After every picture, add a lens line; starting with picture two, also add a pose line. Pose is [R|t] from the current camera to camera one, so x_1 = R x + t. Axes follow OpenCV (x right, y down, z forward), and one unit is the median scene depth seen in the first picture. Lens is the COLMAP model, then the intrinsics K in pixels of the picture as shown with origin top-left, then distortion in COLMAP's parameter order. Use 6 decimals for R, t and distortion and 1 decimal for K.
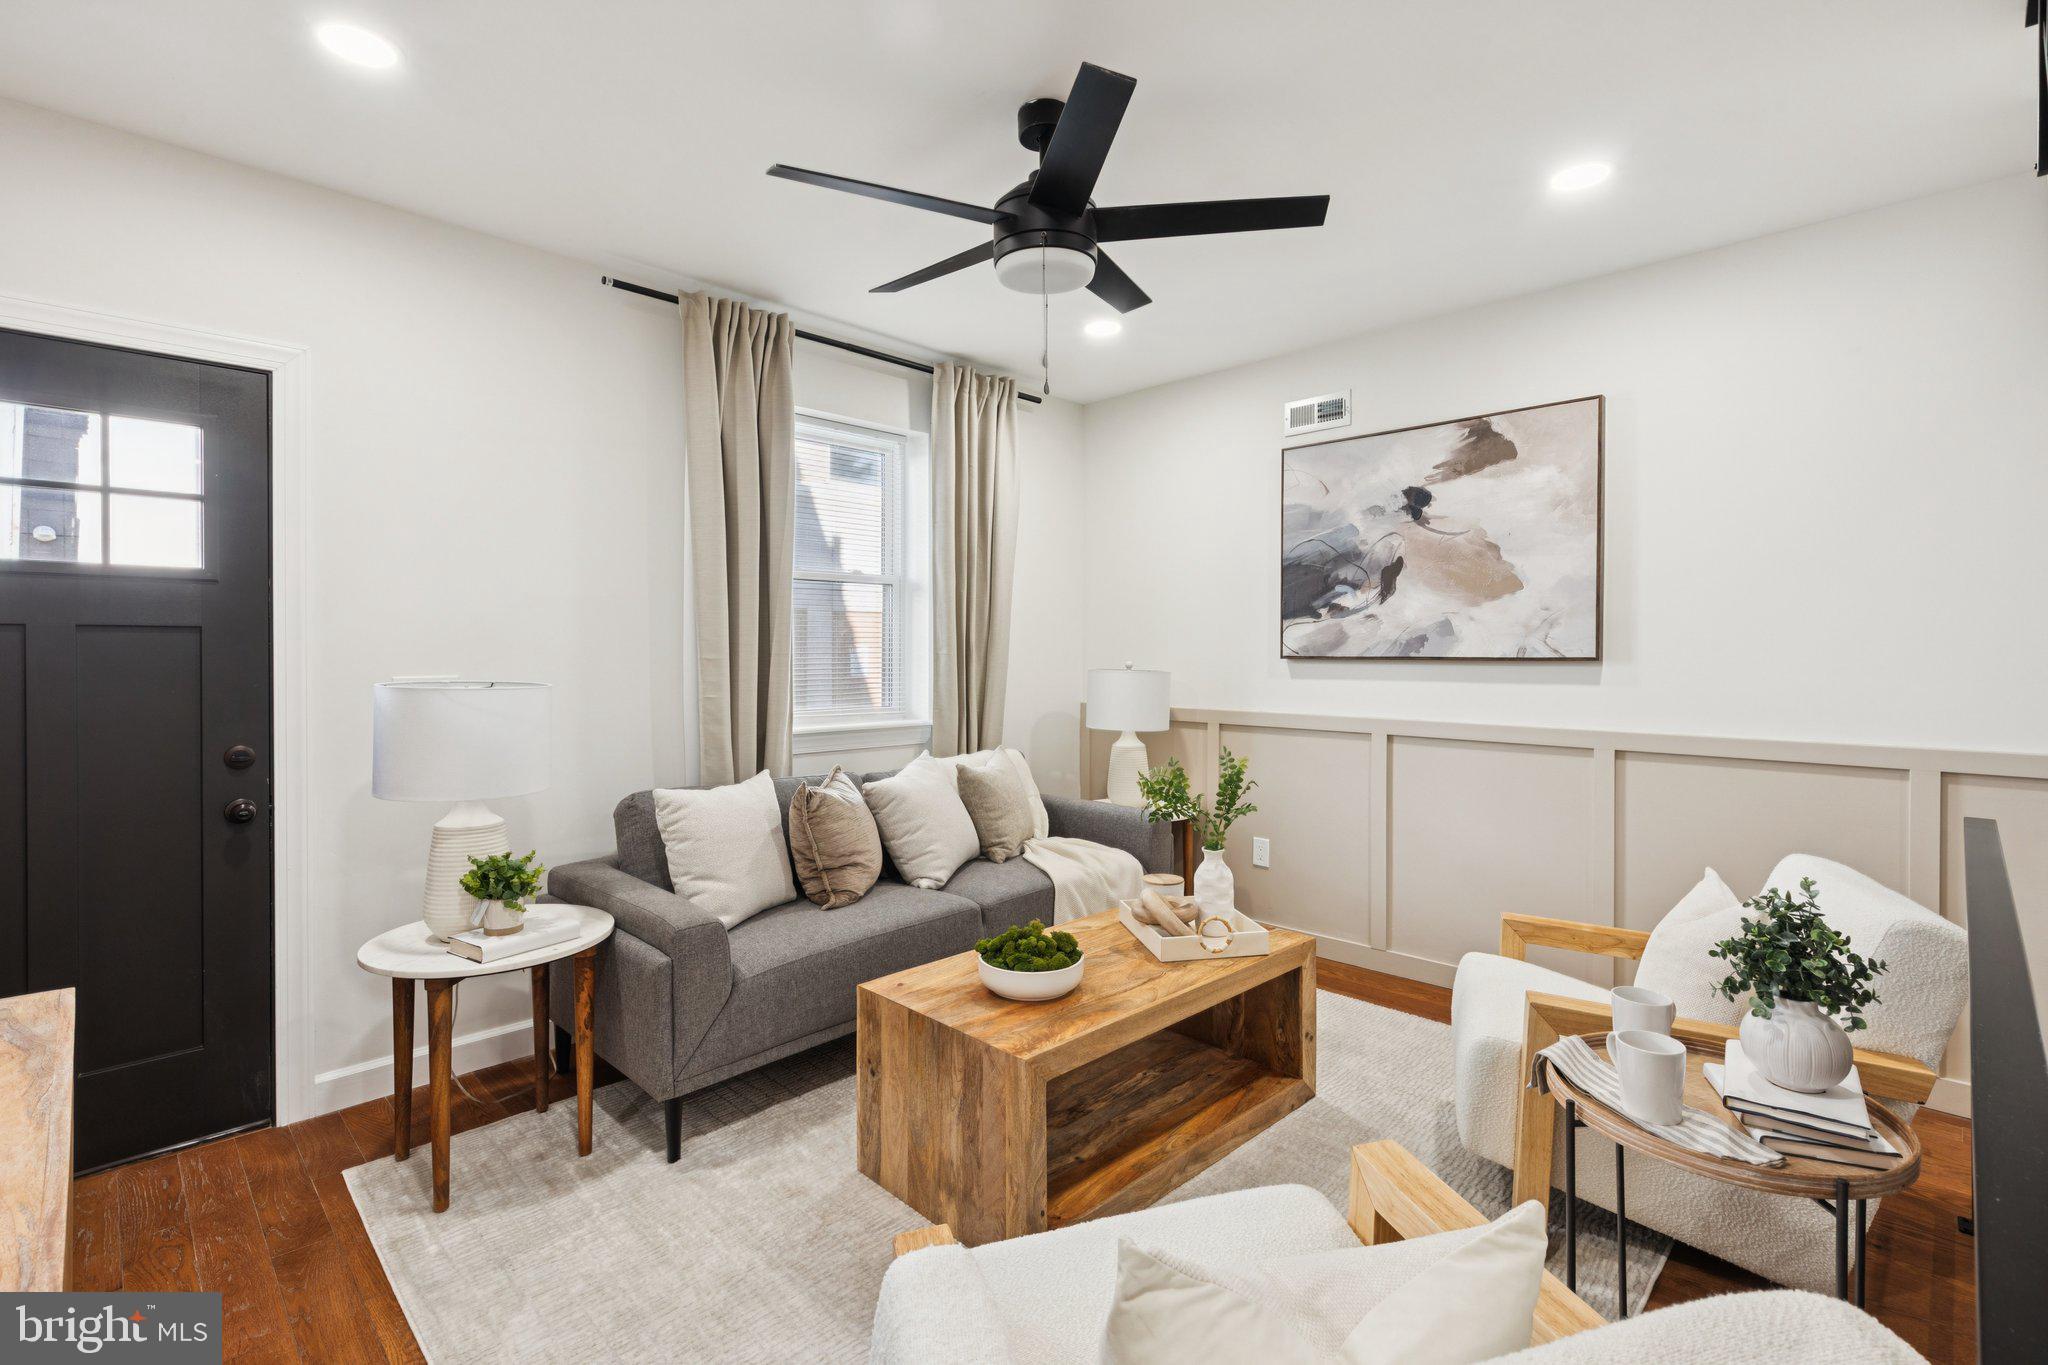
lens RADIAL K [[916.5, 0, 1020.8], [0, 916.5, 660.4], [0, 0, 1]] dist [0.003753, -0.000424]
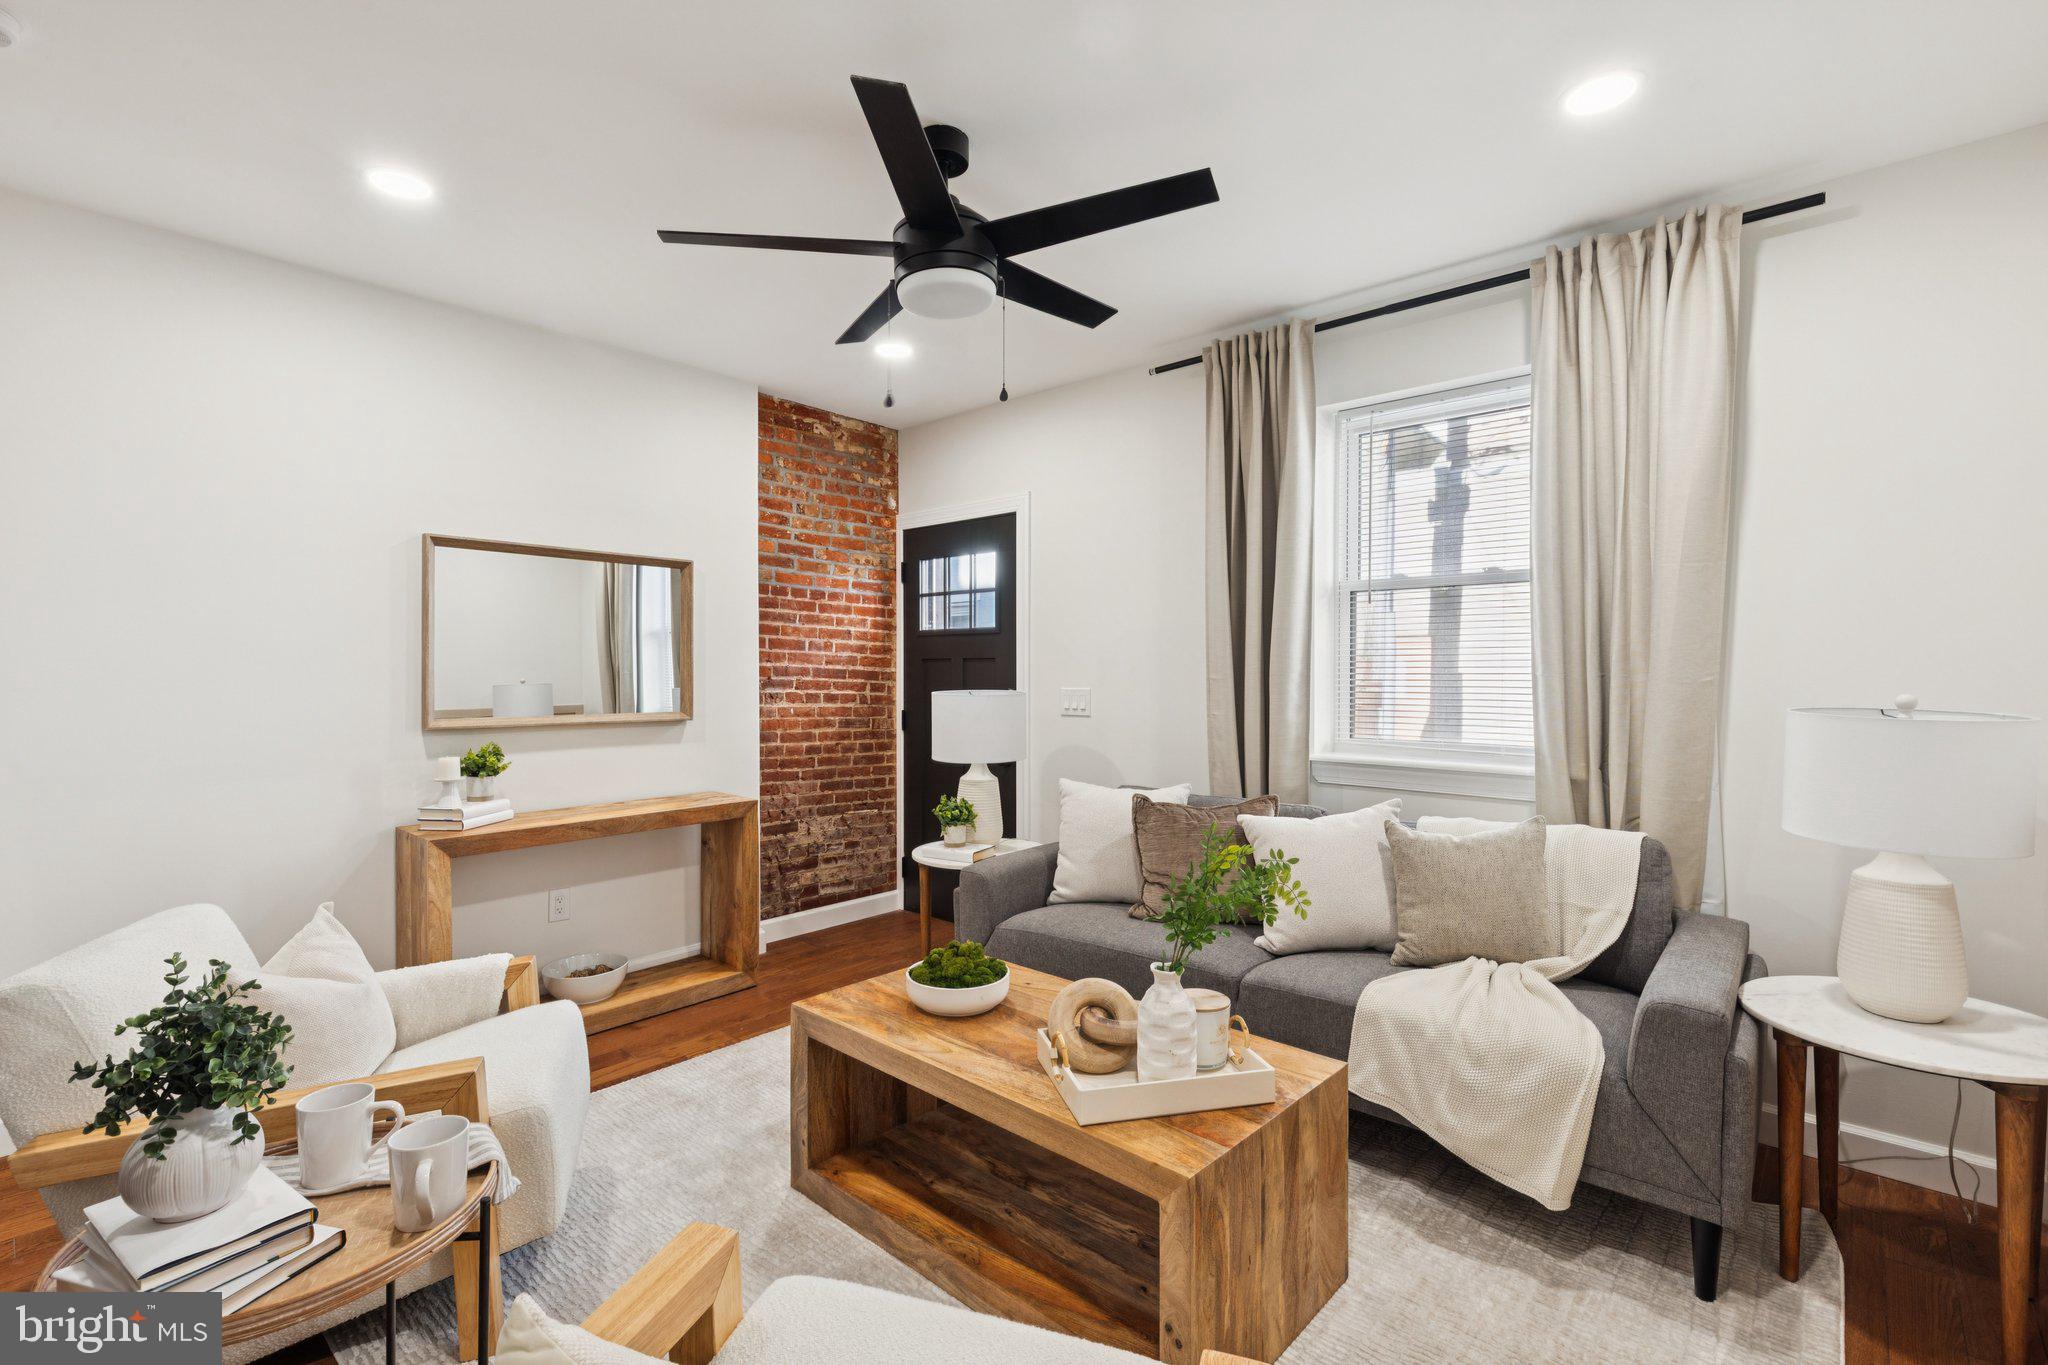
lens RADIAL K [[910.1, 0, 1024.0], [0, 910.1, 682.5], [0, 0, 1]] dist [0.003384, -0.000102]
pose [[0.060279, 0.011793, -0.998112, 0.946874], [-0.010750, 0.999880, 0.011164, -0.008946], [0.998124, 0.010057, 0.060398, 0.935953]]
